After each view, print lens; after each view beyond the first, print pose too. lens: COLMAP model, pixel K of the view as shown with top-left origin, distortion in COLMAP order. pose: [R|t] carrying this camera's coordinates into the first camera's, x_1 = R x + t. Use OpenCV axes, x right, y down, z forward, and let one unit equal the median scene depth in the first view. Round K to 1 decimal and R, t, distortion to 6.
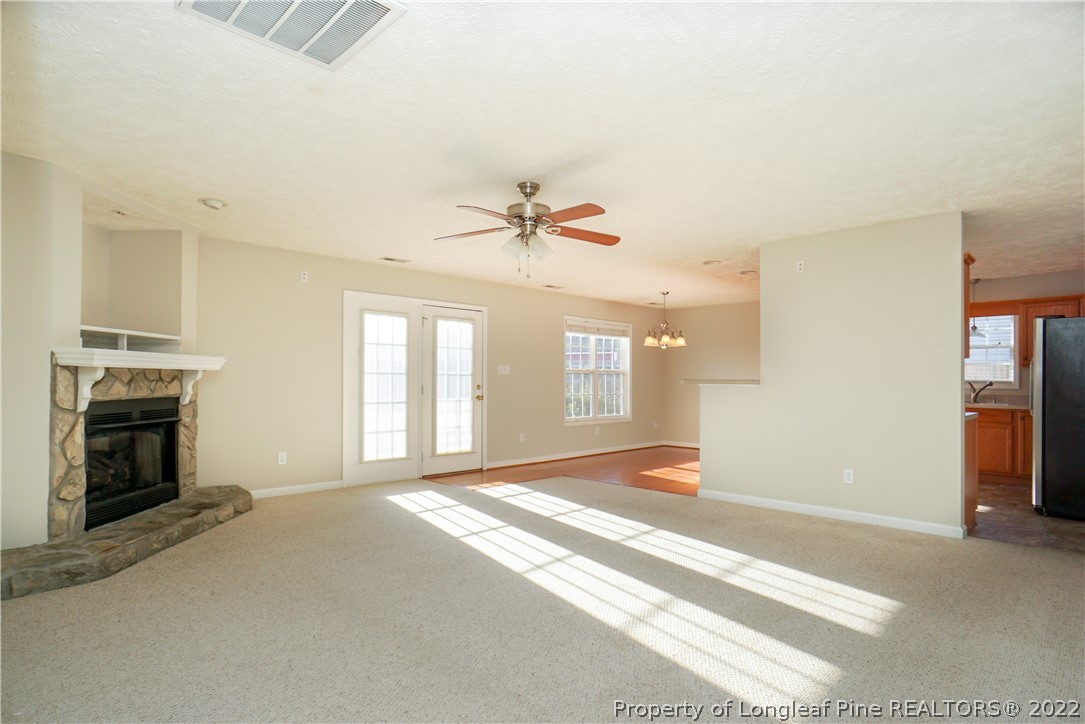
lens RADIAL K [[584.9, 0, 565.2], [0, 584.9, 383.1], [0, 0, 1]] dist [-0.059921, 0.033913]
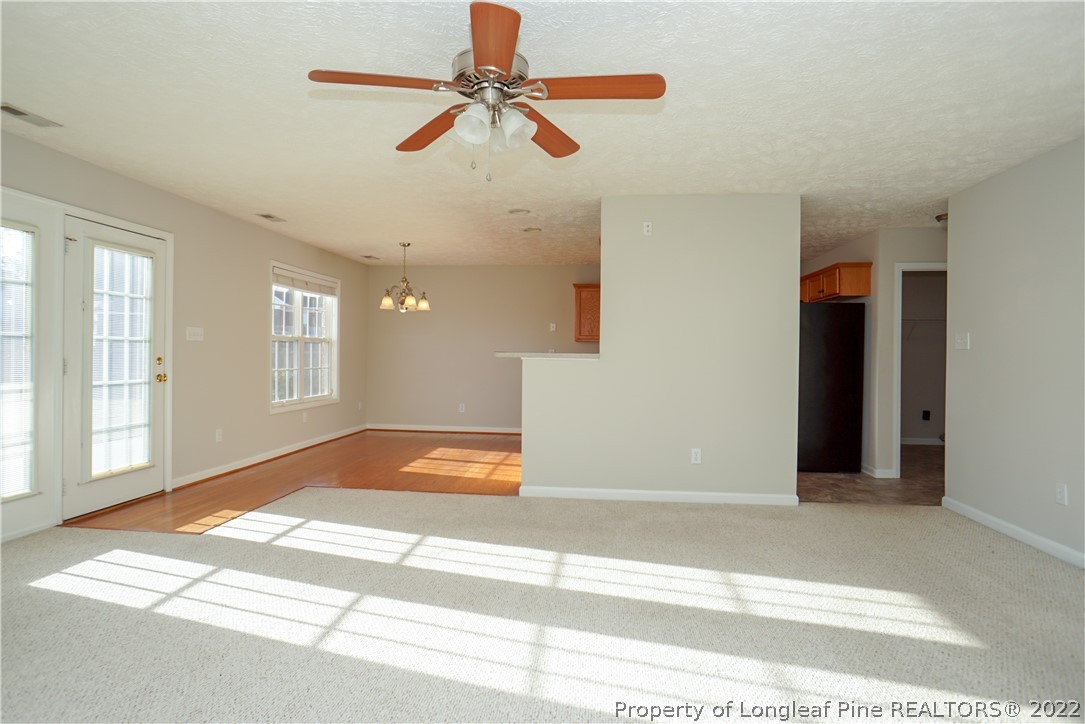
lens RADIAL K [[584.9, 0, 540.0], [0, 584.9, 362.8], [0, 0, 1]] dist [-0.059921, 0.033913]
pose [[0.792767, -0.004826, 0.609505, -0.199197], [-0.006414, 0.999847, 0.016259, -0.003902], [-0.609491, -0.016799, 0.792615, 0.267135]]
